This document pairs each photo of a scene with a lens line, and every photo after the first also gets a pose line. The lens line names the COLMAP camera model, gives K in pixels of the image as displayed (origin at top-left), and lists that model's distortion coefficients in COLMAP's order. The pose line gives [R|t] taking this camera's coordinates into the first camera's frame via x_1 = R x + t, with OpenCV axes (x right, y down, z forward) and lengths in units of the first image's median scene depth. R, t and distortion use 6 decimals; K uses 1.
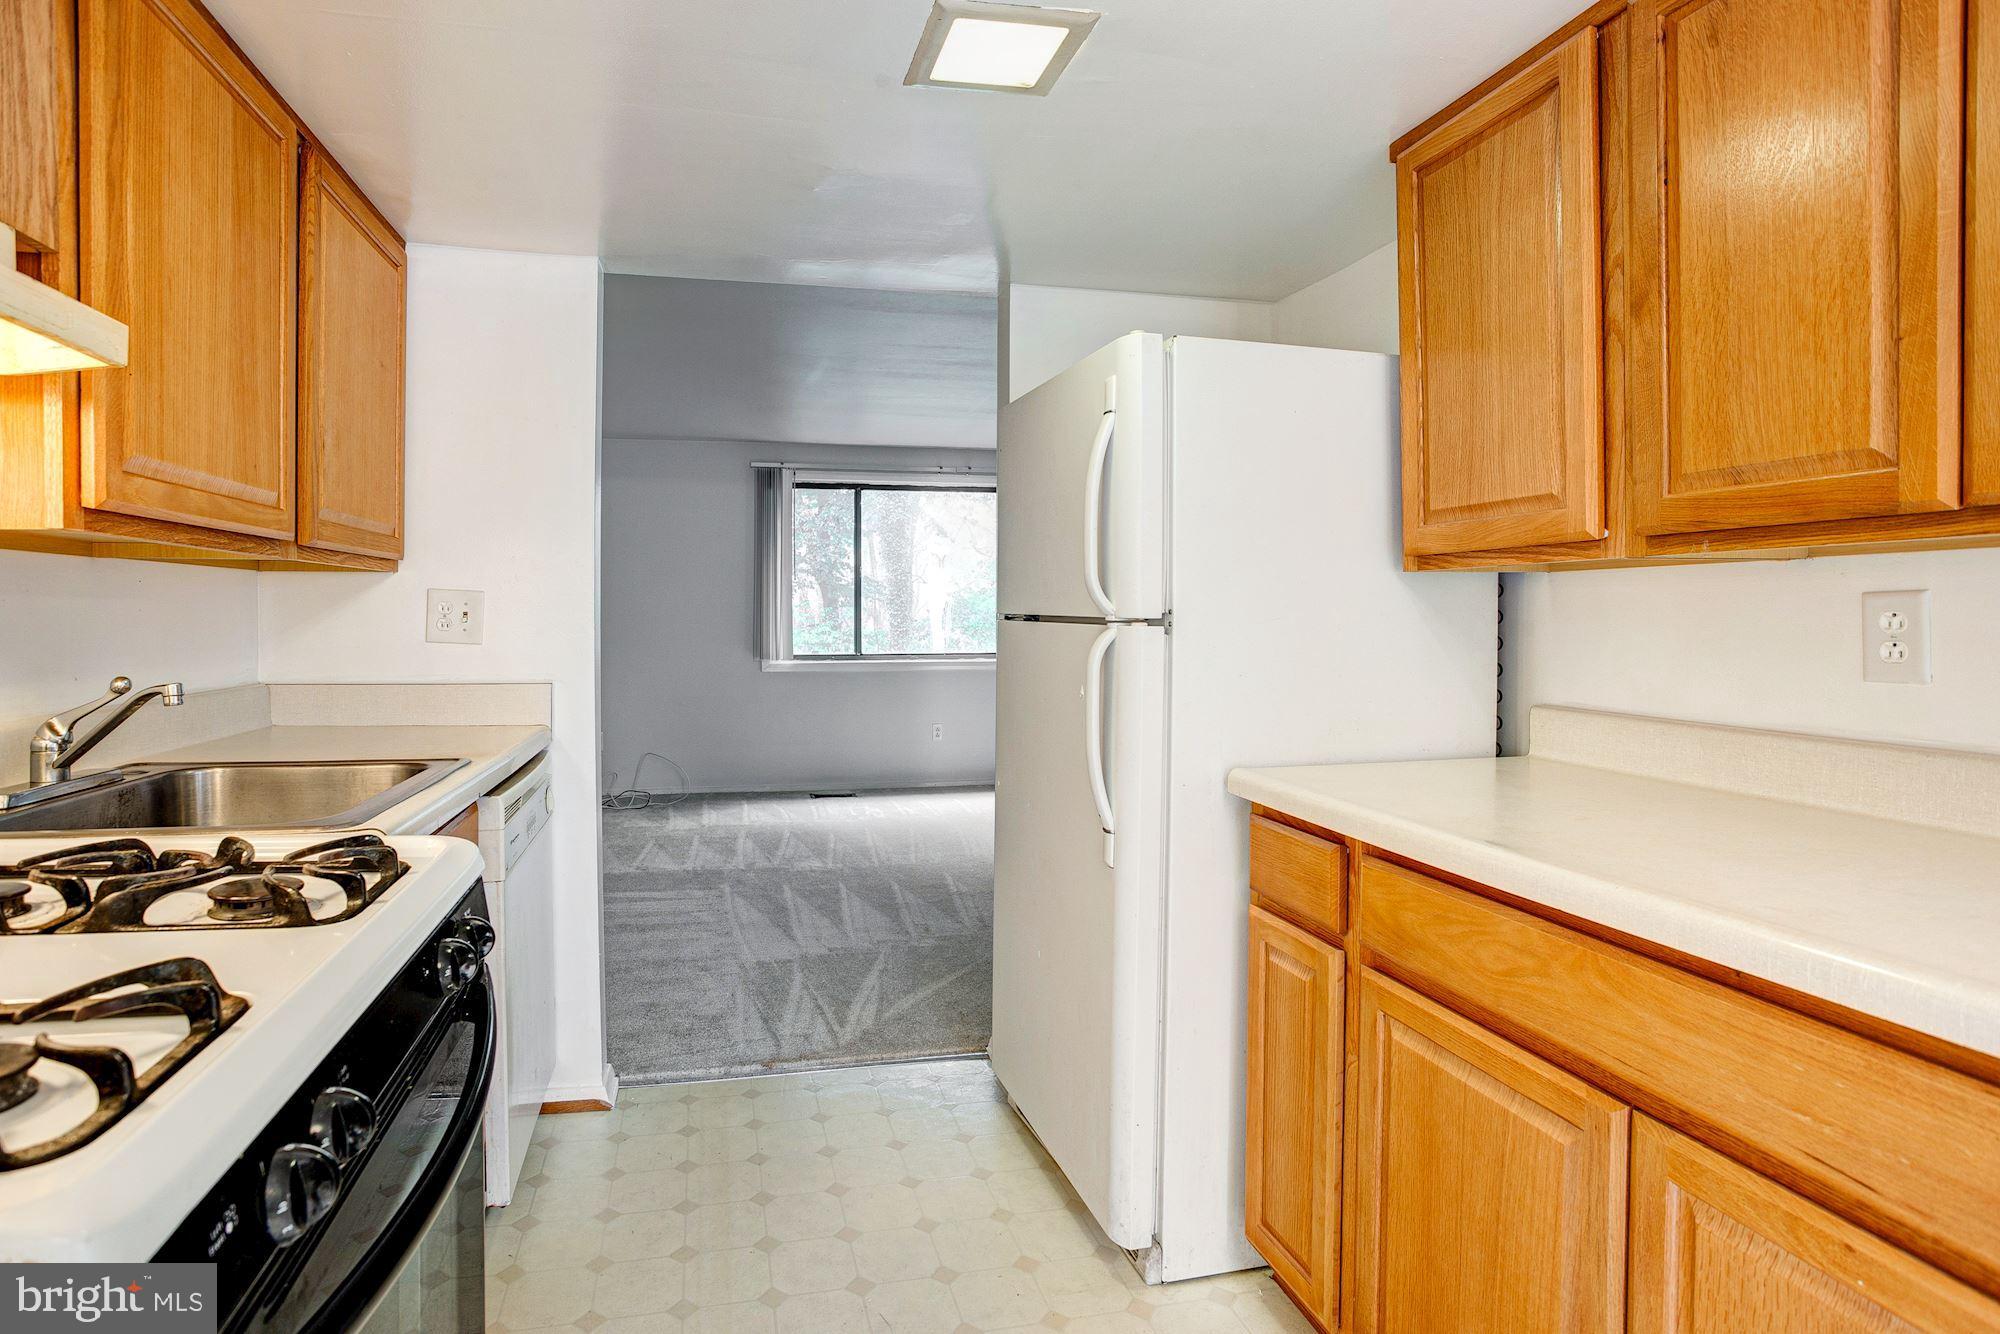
lens RADIAL K [[995.3, 0, 896.1], [0, 995.3, 635.9], [0, 0, 1]] dist [-0.064334, 0.031160]
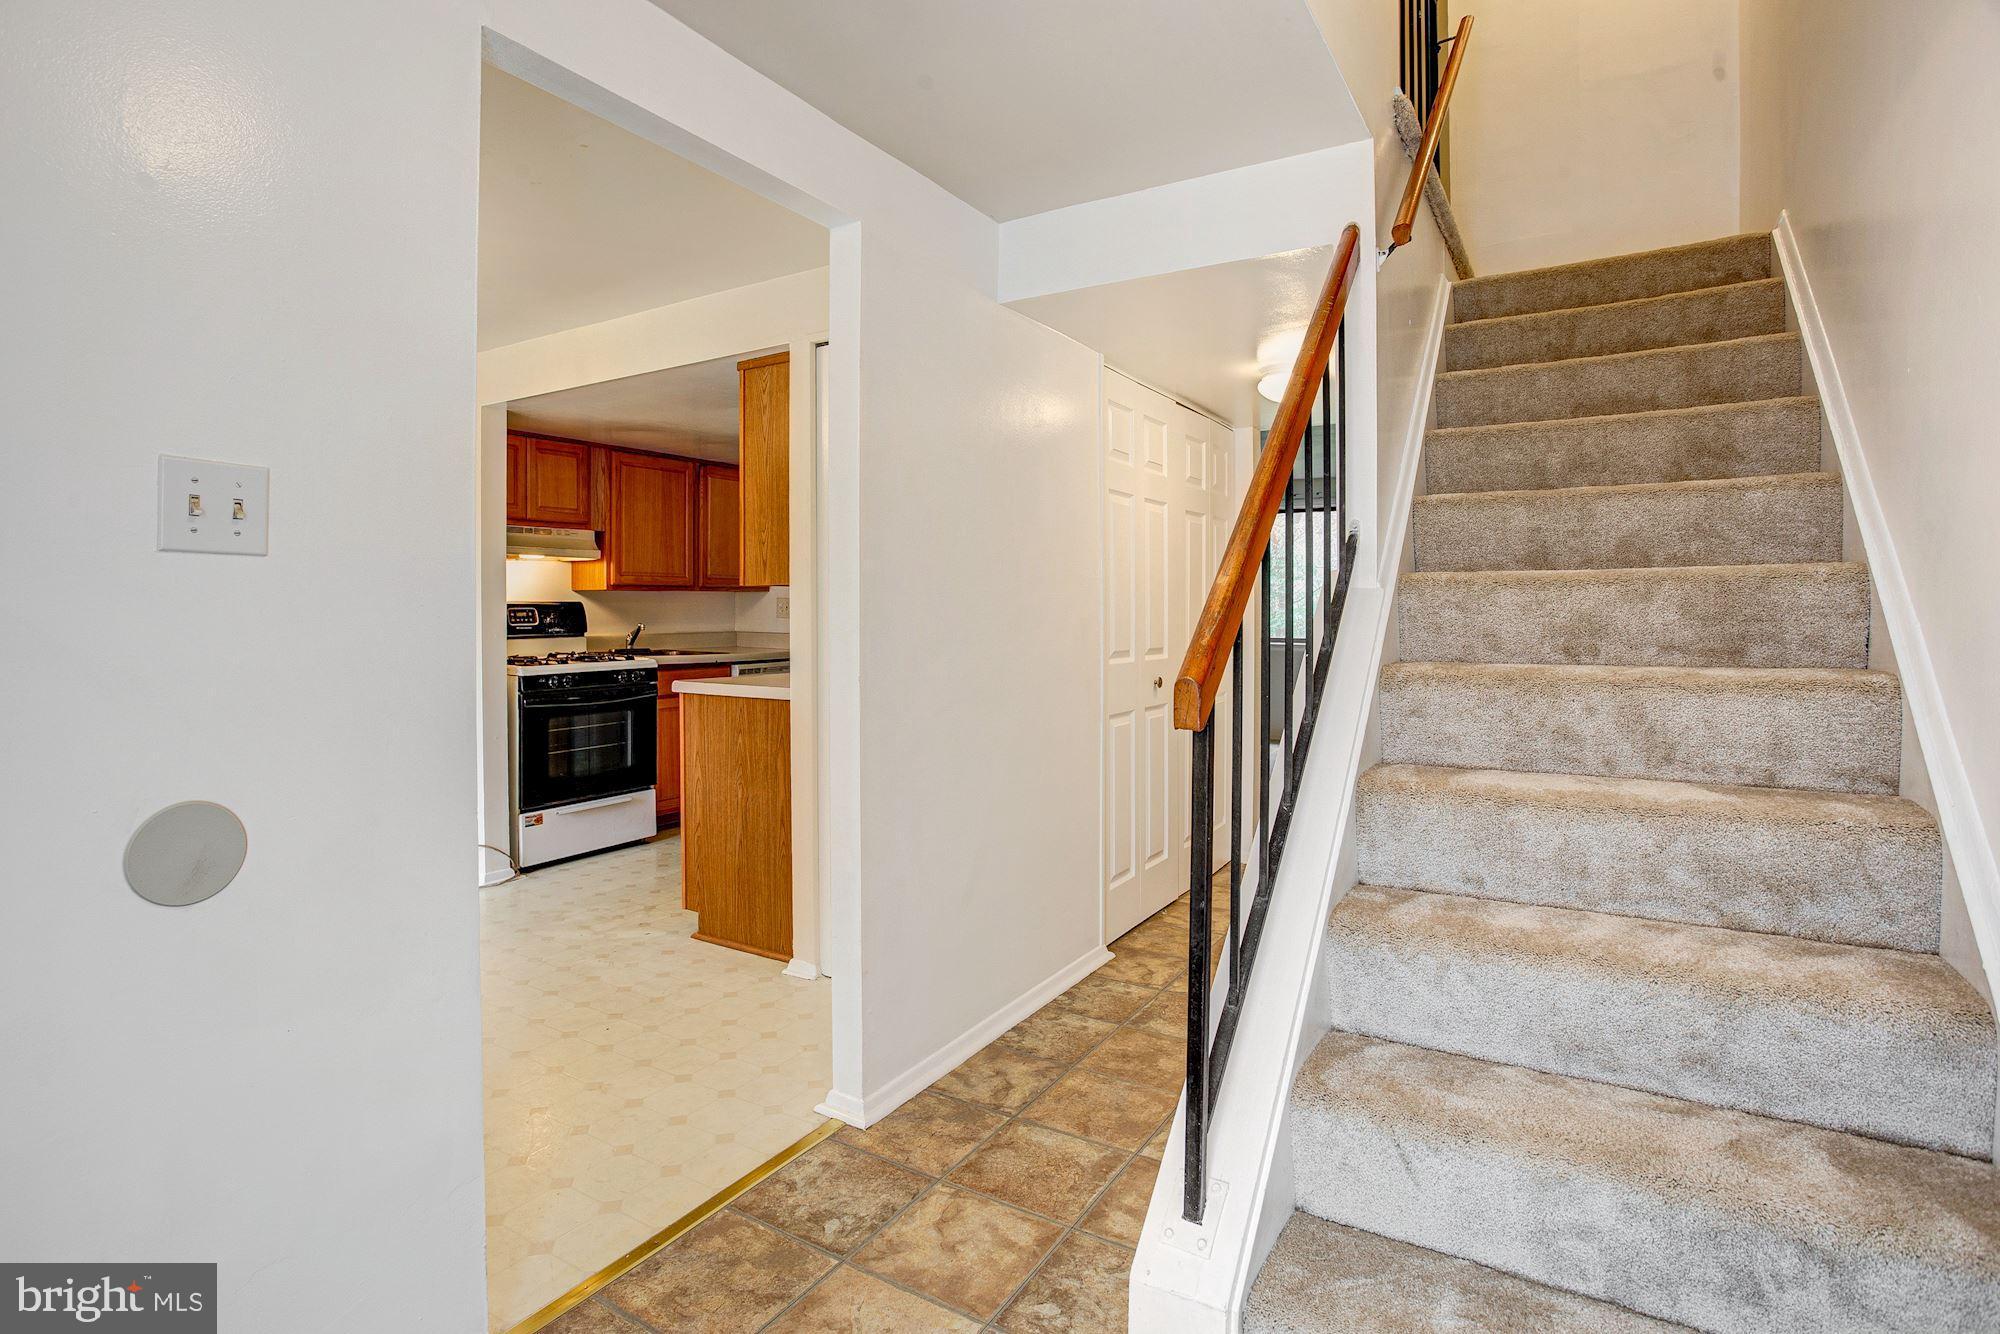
lens RADIAL K [[988.2, 0, 995.2], [0, 988.2, 617.7], [0, 0, 1]] dist [-0.076699, 0.031014]
pose [[0.739971, 0.007903, -0.672592, 2.430774], [-0.014799, 0.999880, -0.004532, 0.013001], [0.672476, 0.013307, 0.739999, -0.808289]]
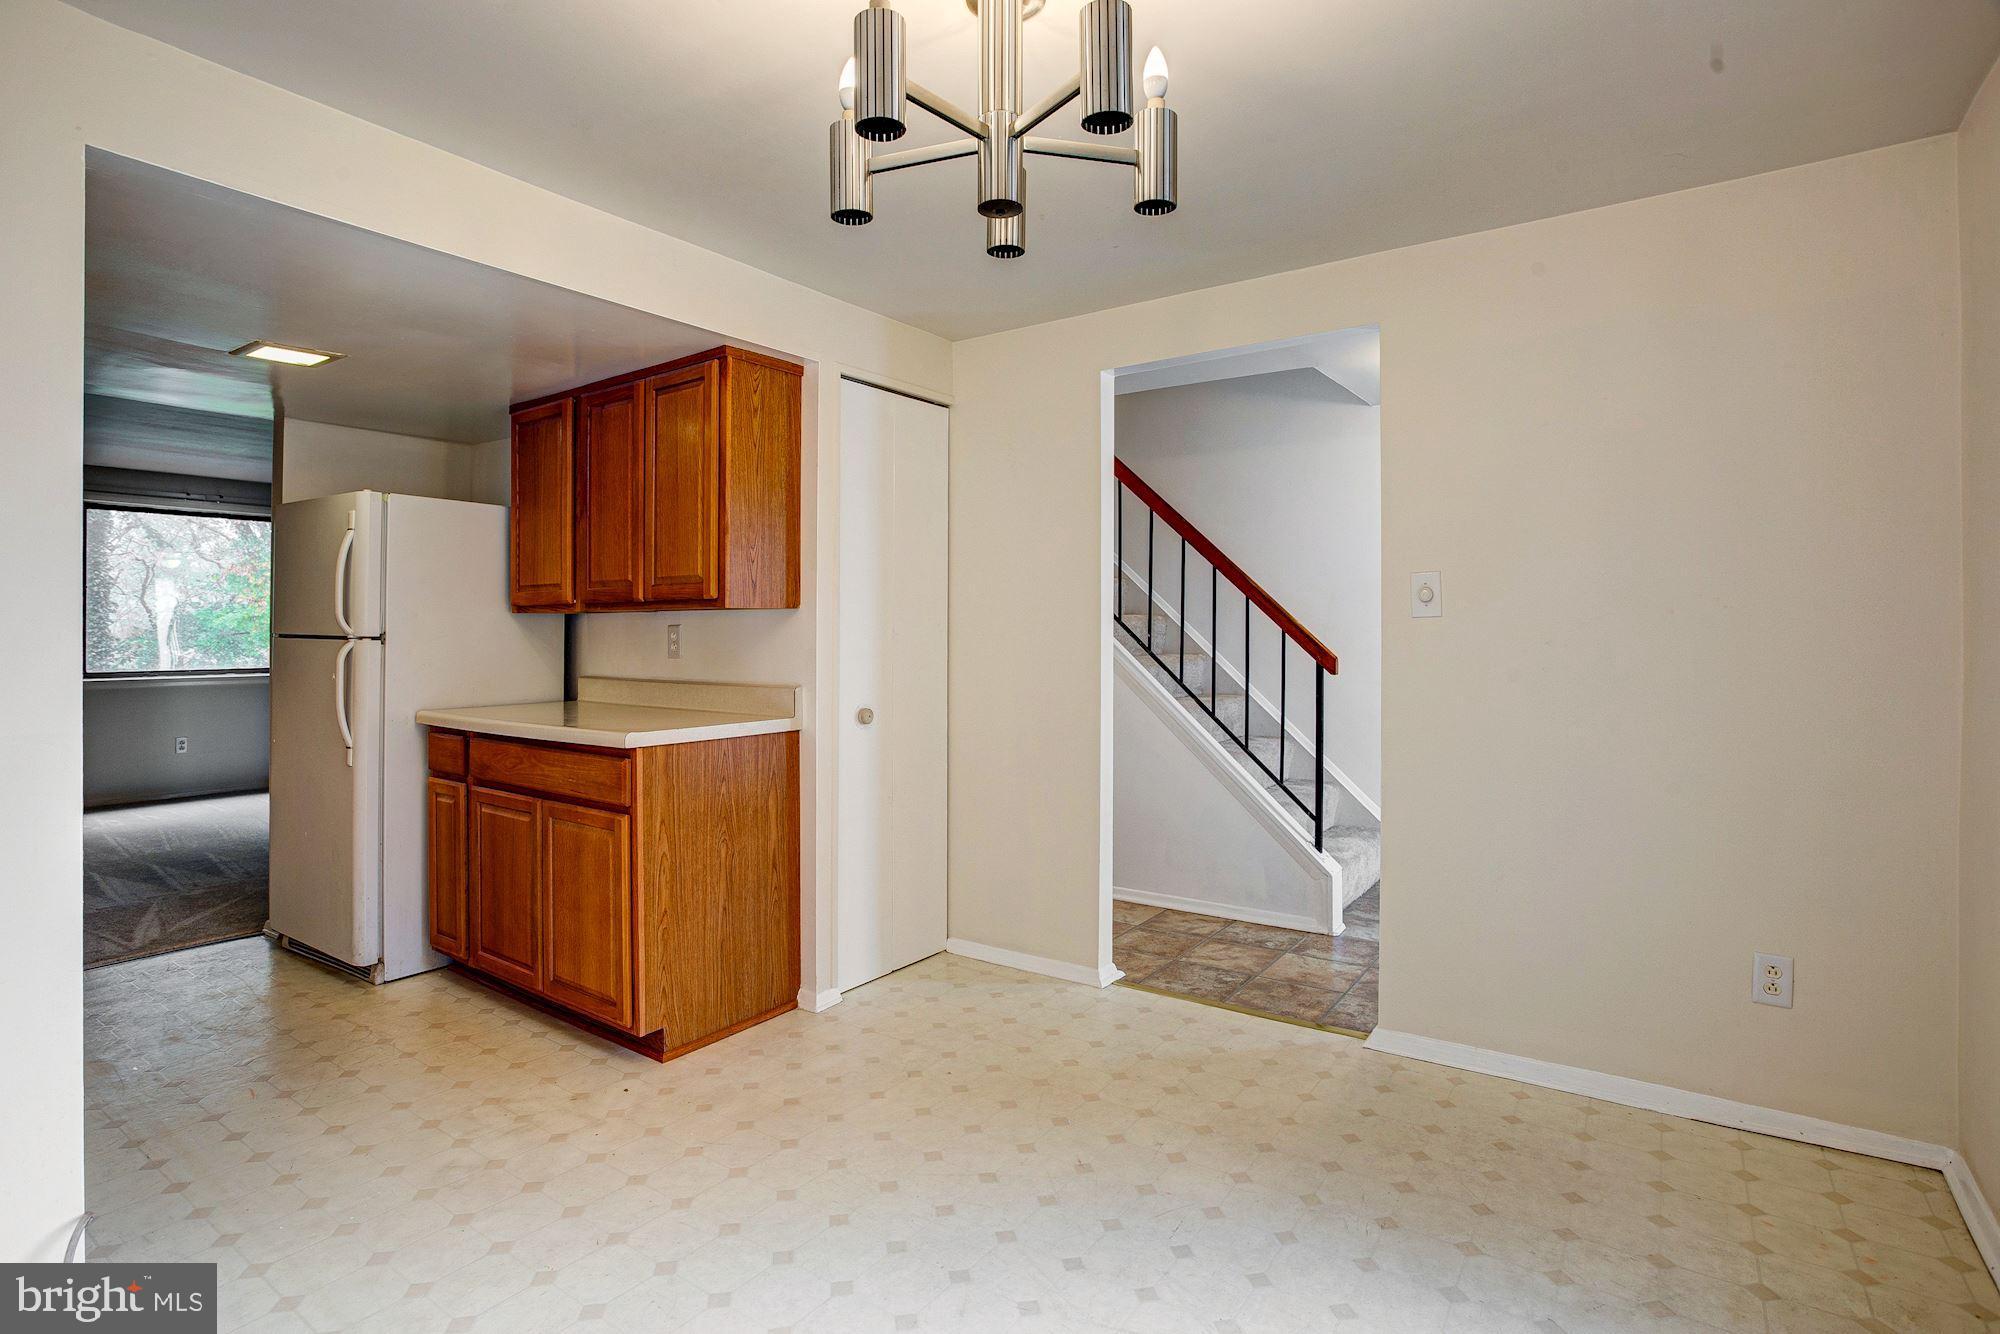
lens RADIAL K [[988.2, 0, 995.2], [0, 988.2, 617.7], [0, 0, 1]] dist [-0.076699, 0.031014]
pose [[0.725964, 0.006470, 0.687702, -0.166840], [0.017390, 0.999463, -0.027761, 0.020301], [-0.687513, 0.032112, 0.725462, -1.246291]]
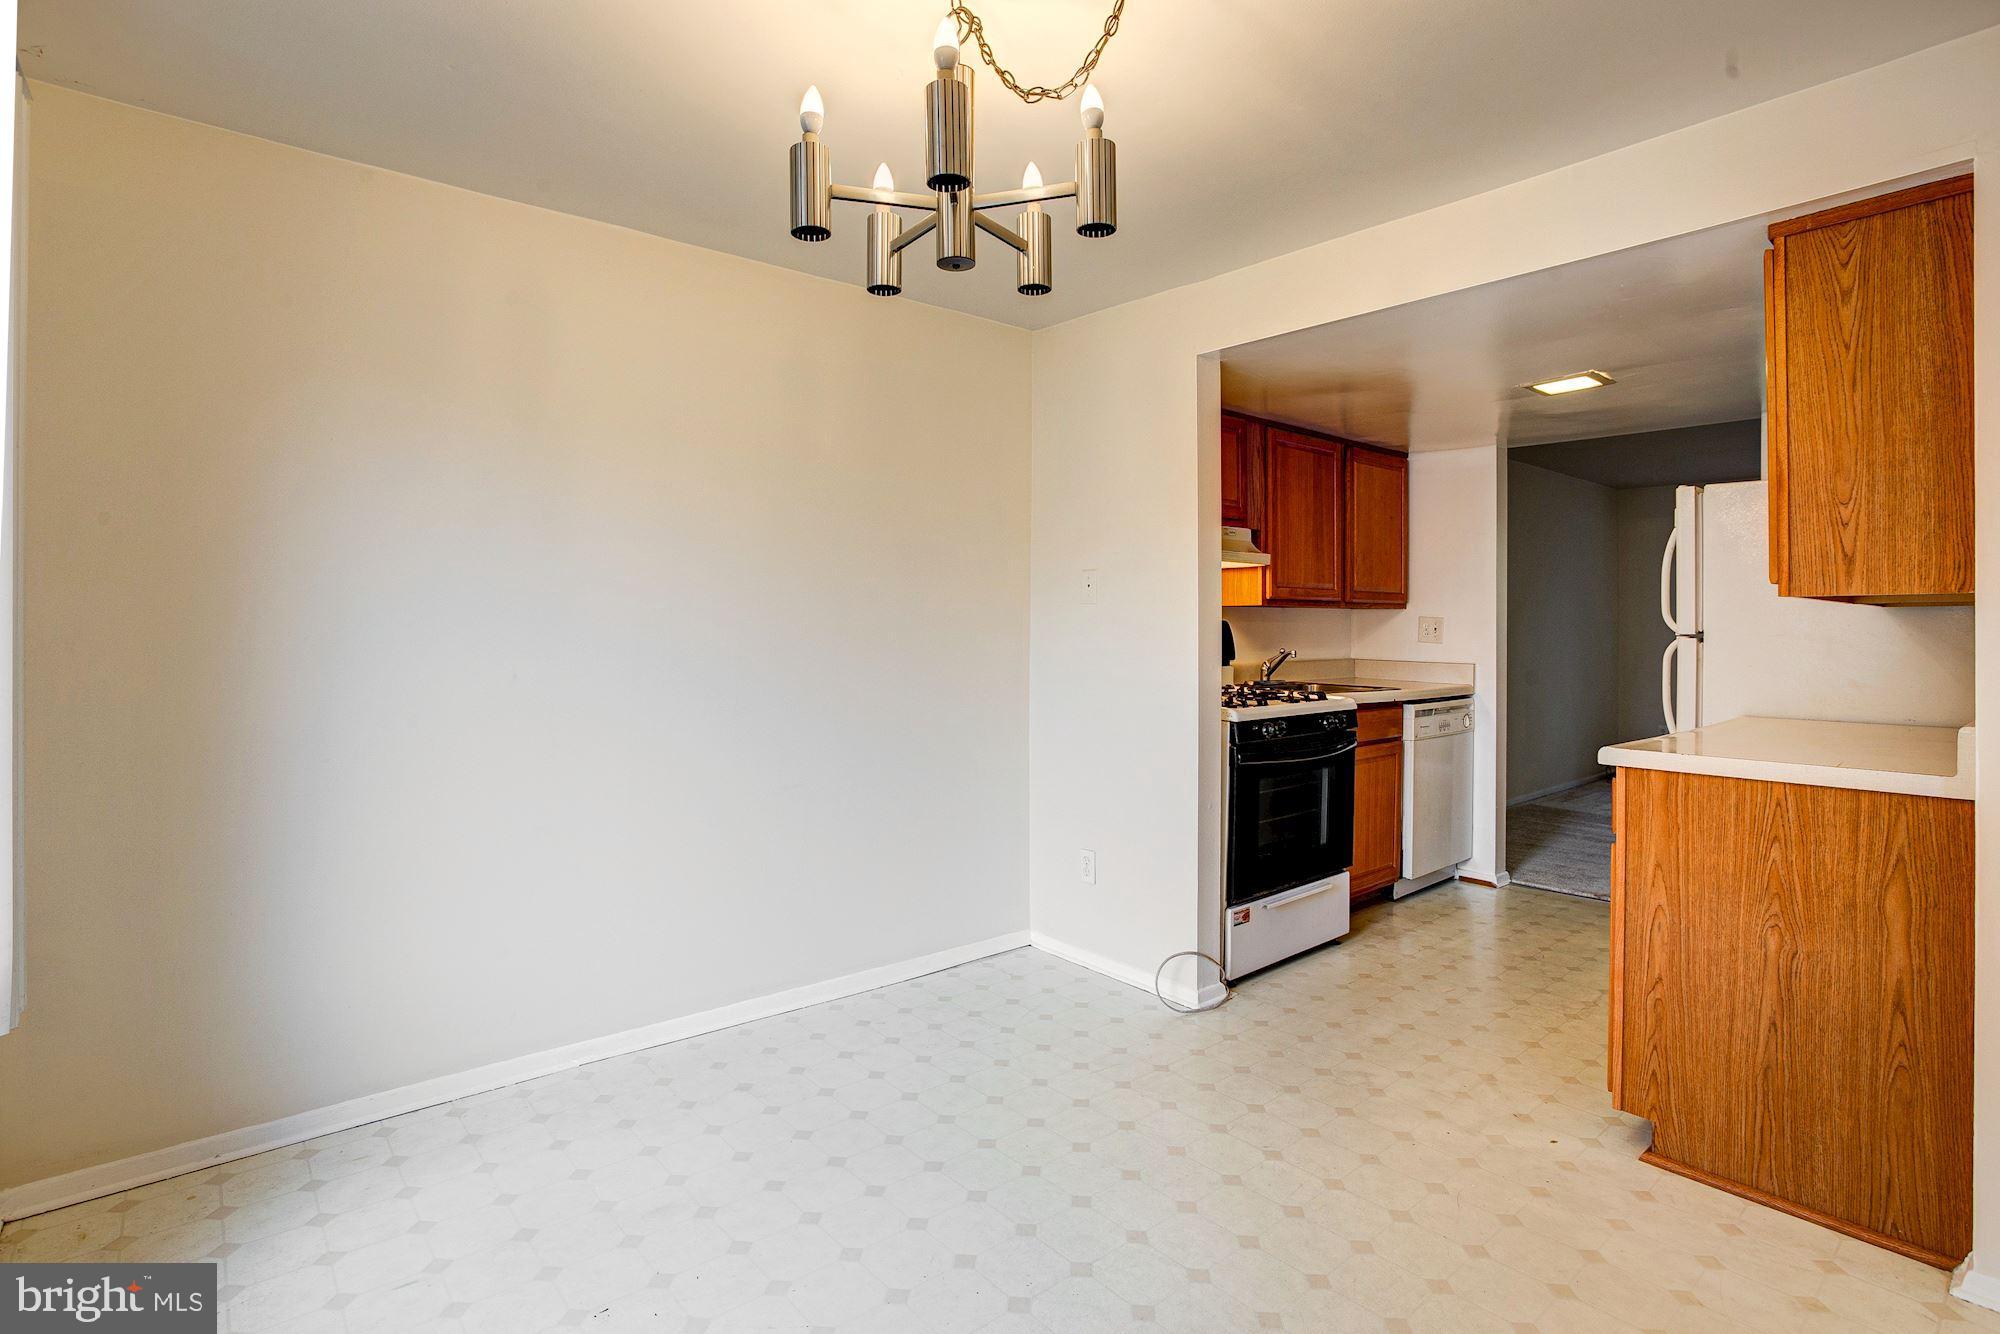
lens RADIAL K [[988.2, 0, 995.2], [0, 988.2, 617.7], [0, 0, 1]] dist [-0.076699, 0.031014]
pose [[0.480267, -0.004034, -0.877113, 1.243754], [-0.022875, 0.999592, -0.017122, 0.014850], [0.876824, 0.028287, 0.479978, -1.079668]]
